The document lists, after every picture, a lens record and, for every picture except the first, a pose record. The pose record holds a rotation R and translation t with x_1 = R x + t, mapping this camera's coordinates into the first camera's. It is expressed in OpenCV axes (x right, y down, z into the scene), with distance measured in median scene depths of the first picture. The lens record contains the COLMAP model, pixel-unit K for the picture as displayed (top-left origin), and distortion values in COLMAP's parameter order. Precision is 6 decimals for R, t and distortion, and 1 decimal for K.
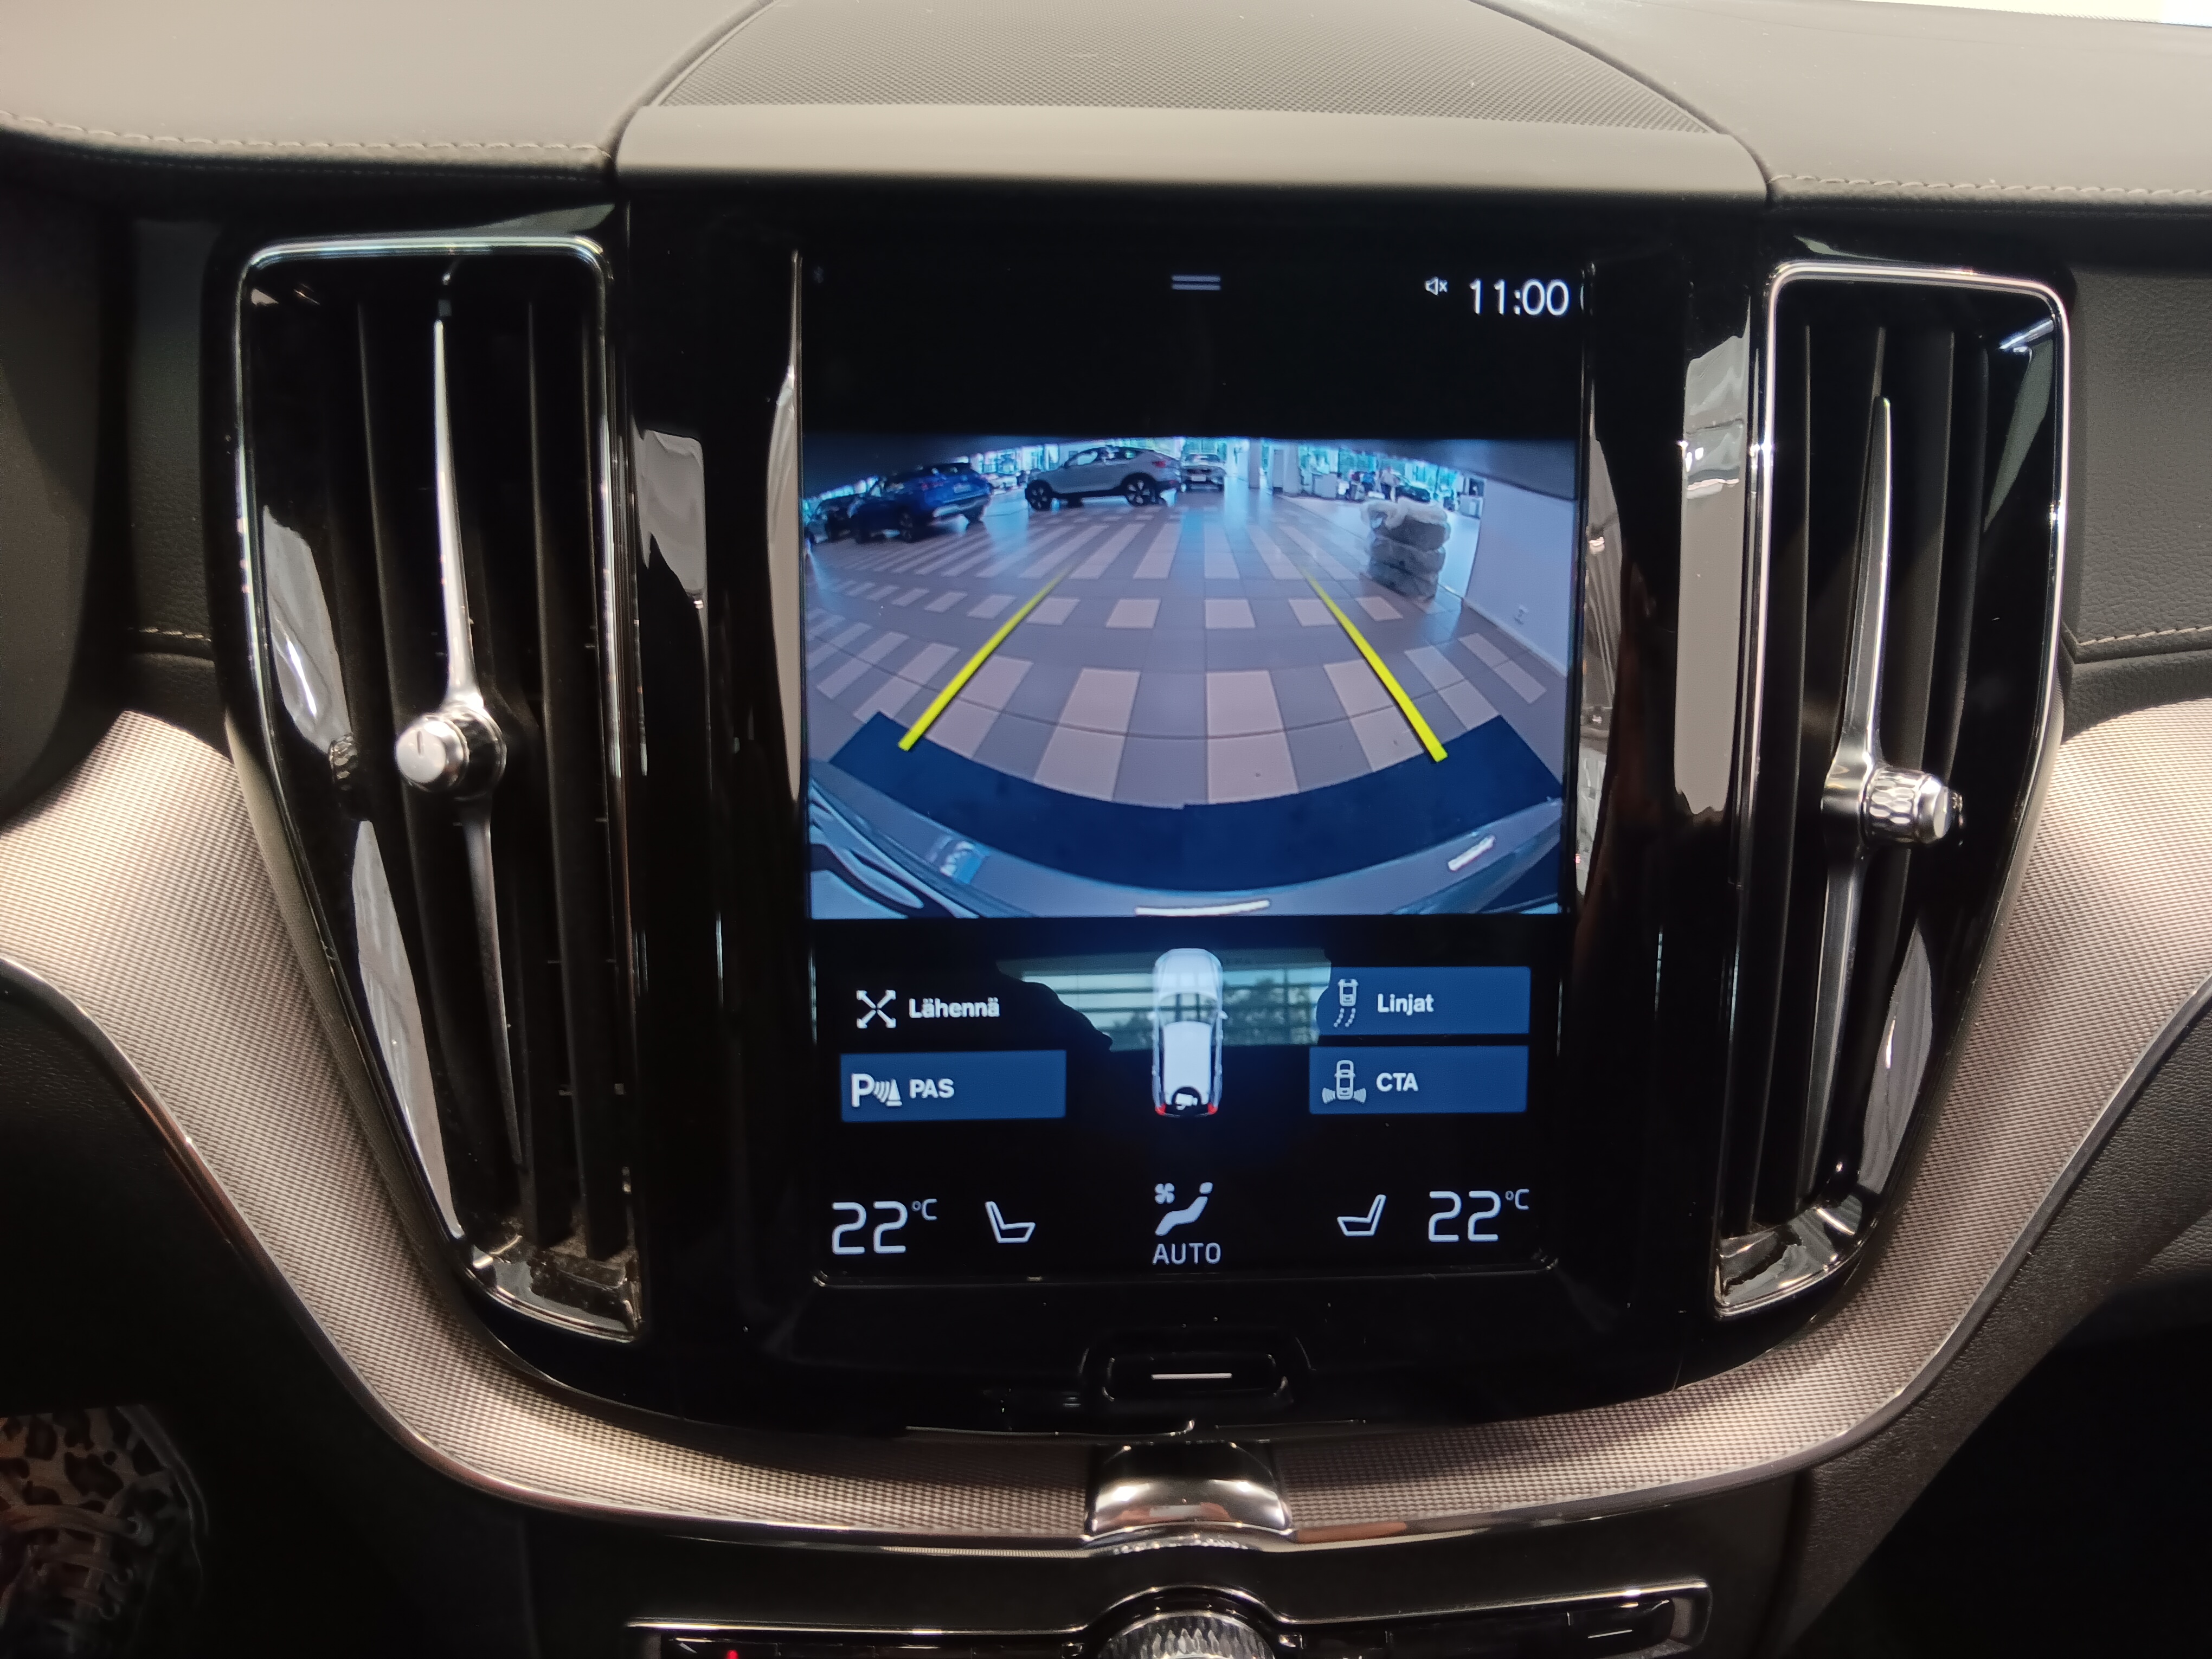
lens RADIAL K [[1670.0, 0, 1106.7], [0, 1670.0, 837.7], [0, 0, 1]] dist [-0.000181, -0.062223]
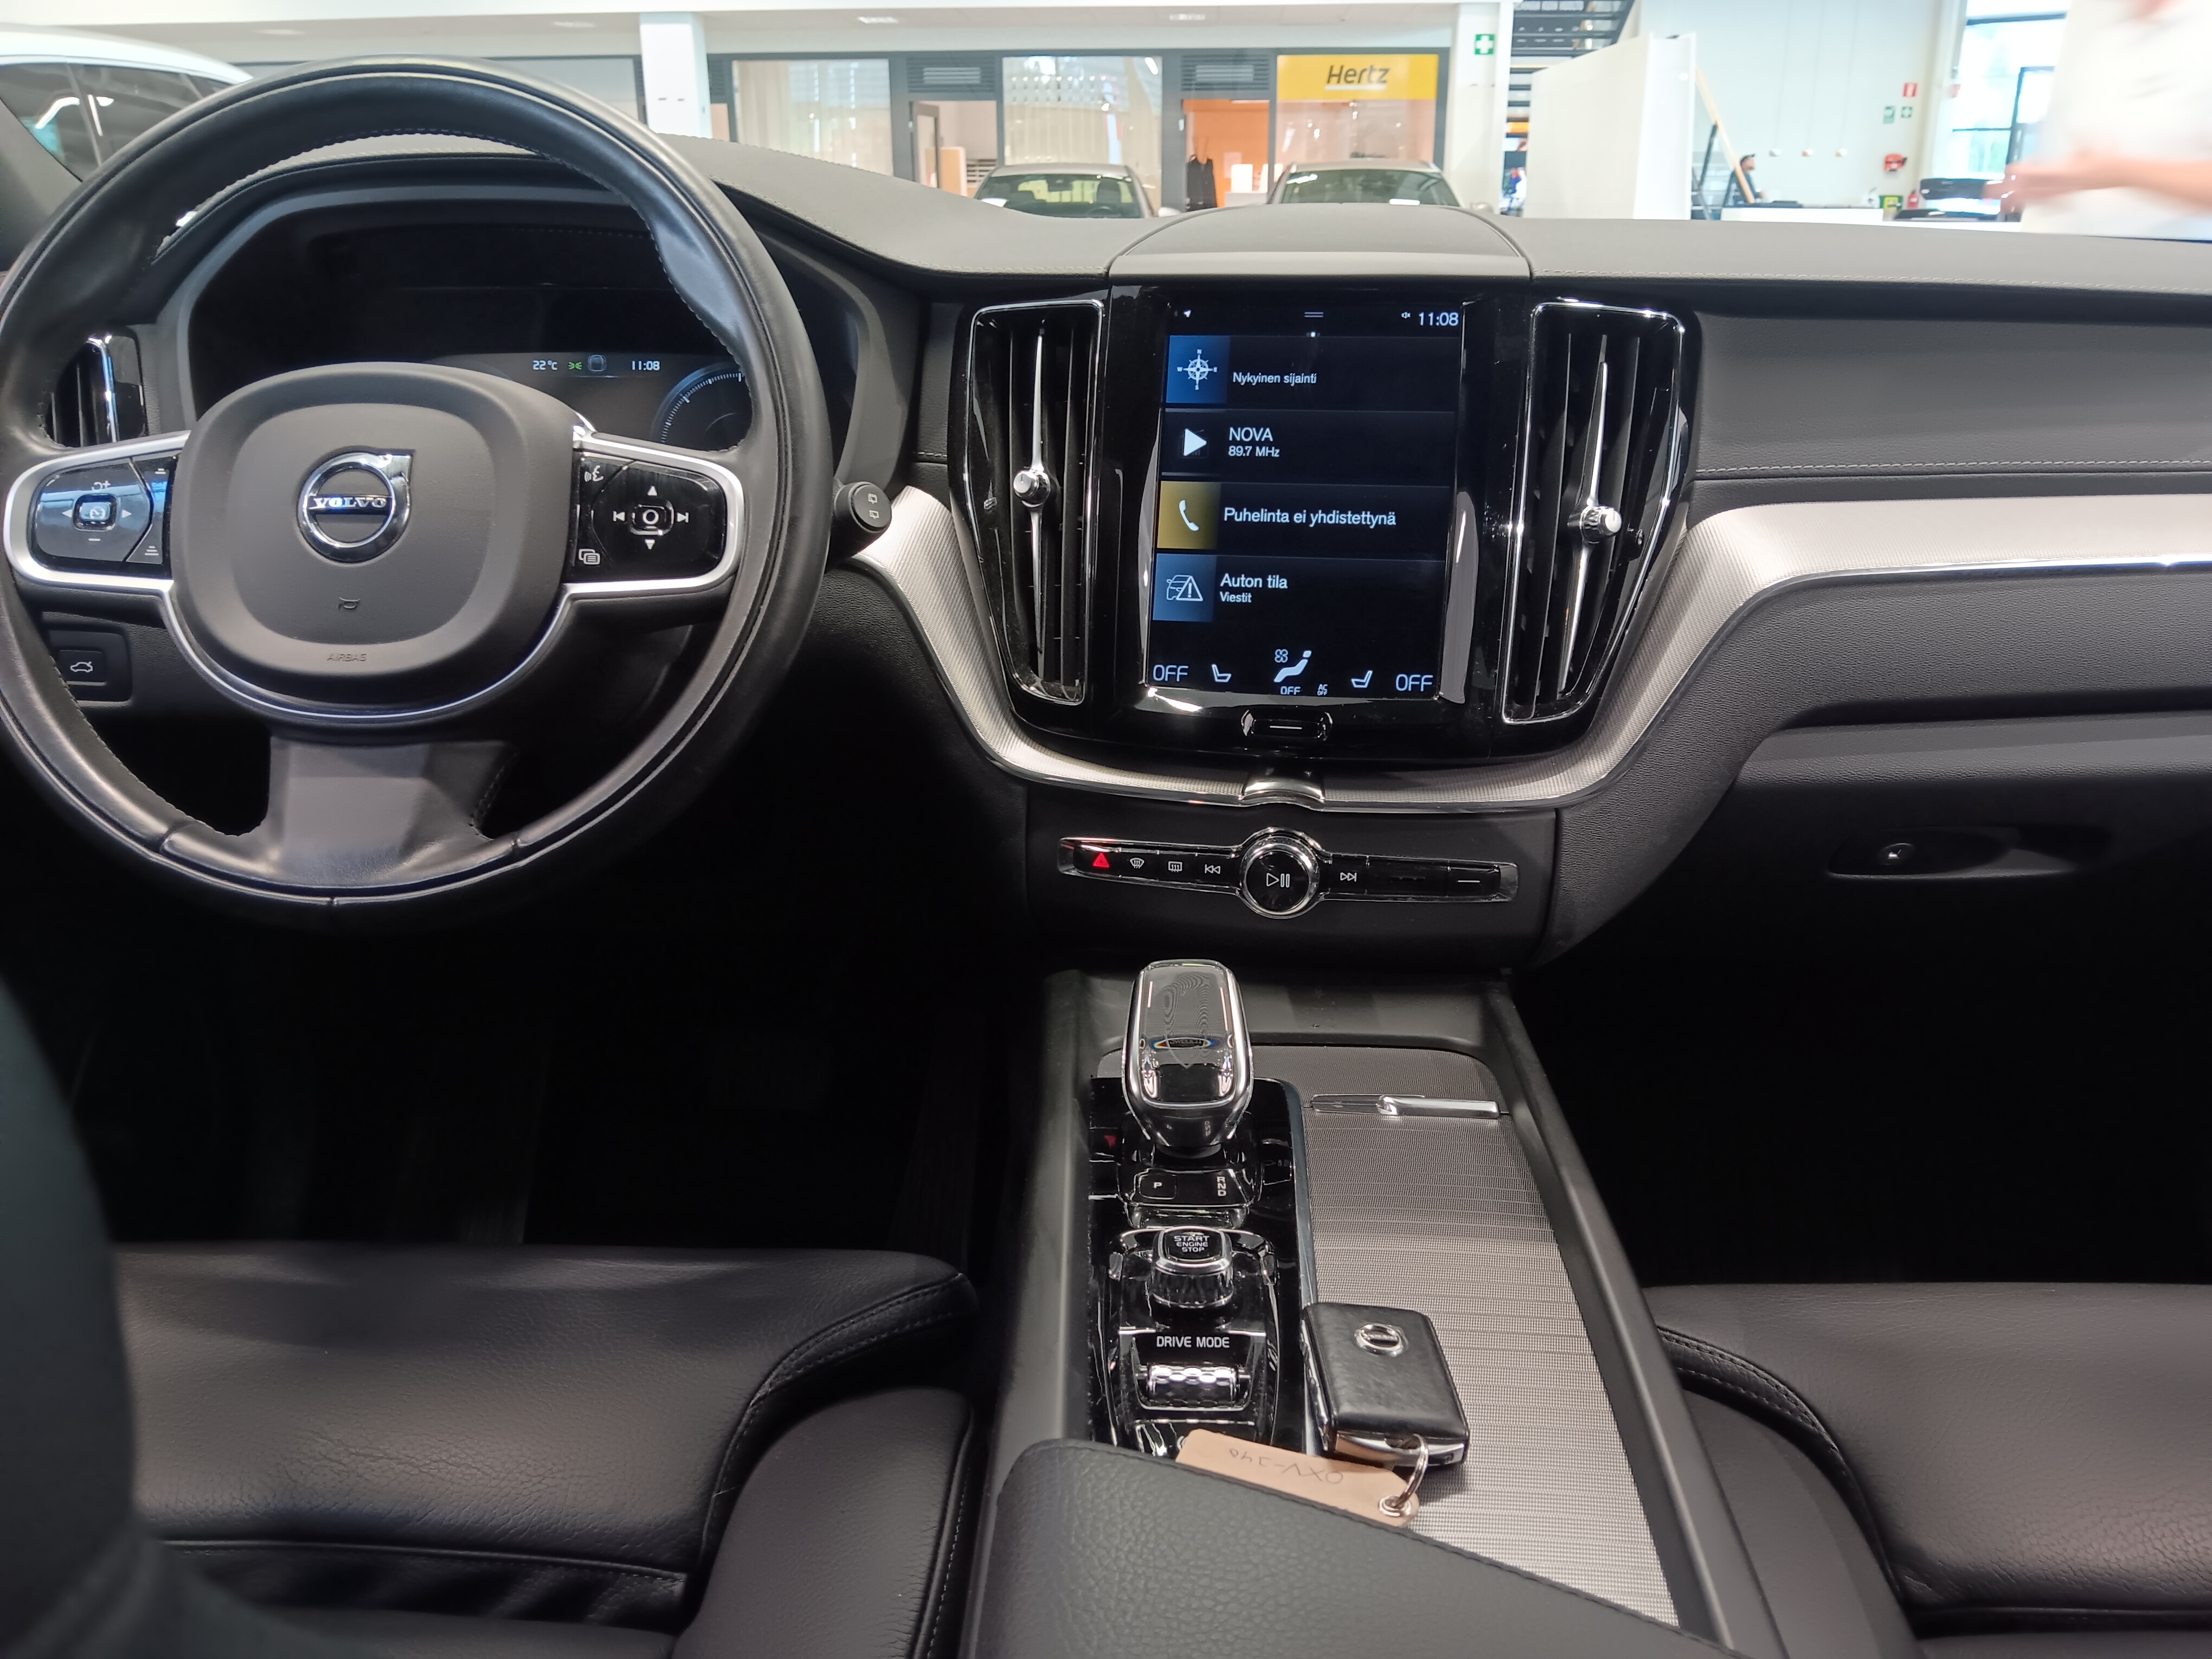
lens RADIAL K [[1670.0, 0, 1113.2], [0, 1670.0, 860.7], [0, 0, 1]] dist [-0.000181, -0.062223]
pose [[0.965915, 0.062384, -0.251231, 0.438229], [-0.090453, 0.990688, -0.101764, 0.782522], [0.242543, 0.121019, 0.962563, -1.448409]]
